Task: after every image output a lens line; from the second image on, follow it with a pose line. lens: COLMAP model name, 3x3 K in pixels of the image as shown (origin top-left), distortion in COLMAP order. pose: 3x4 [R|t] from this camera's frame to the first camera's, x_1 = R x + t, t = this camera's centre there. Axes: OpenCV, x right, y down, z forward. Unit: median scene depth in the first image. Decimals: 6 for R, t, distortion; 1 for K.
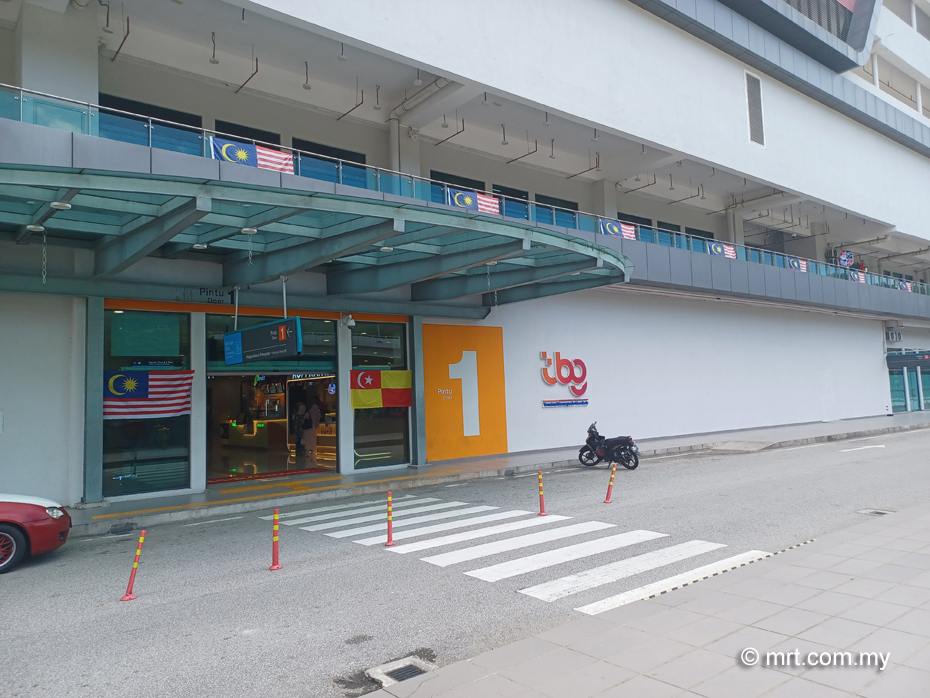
lens RADIAL K [[683.5, 0, 466.3], [0, 683.5, 345.6], [0, 0, 1]] dist [0.003573, -0.004257]
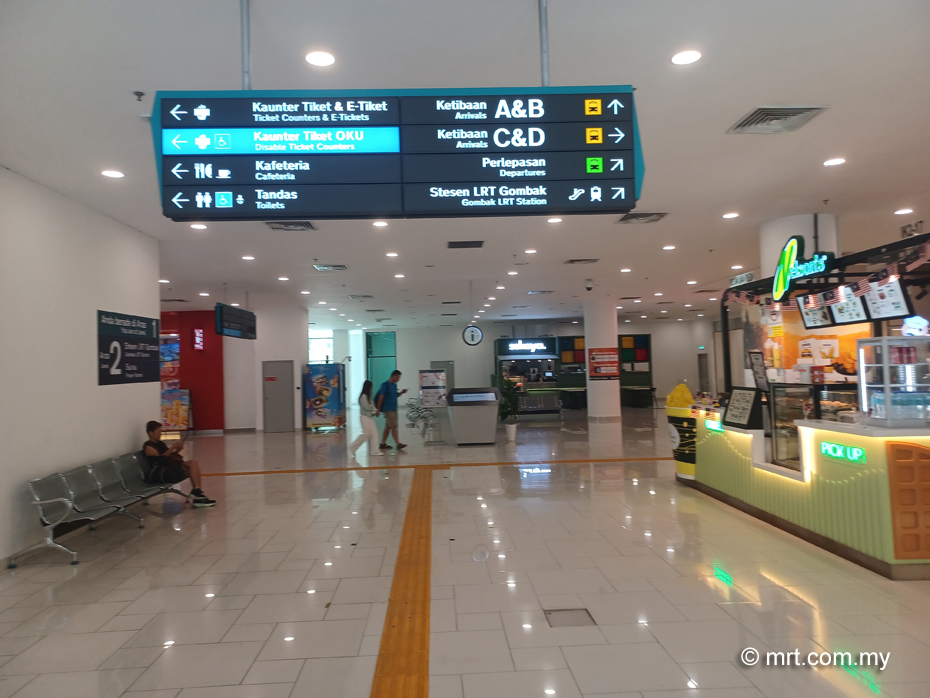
lens RADIAL K [[683.5, 0, 465.7], [0, 683.5, 345.4], [0, 0, 1]] dist [0.003573, -0.004257]
pose [[0.801129, -0.005175, -0.598469, -0.243898], [0.041017, 0.998086, 0.046277, 0.060912], [0.597085, -0.061621, 0.799808, 0.687754]]
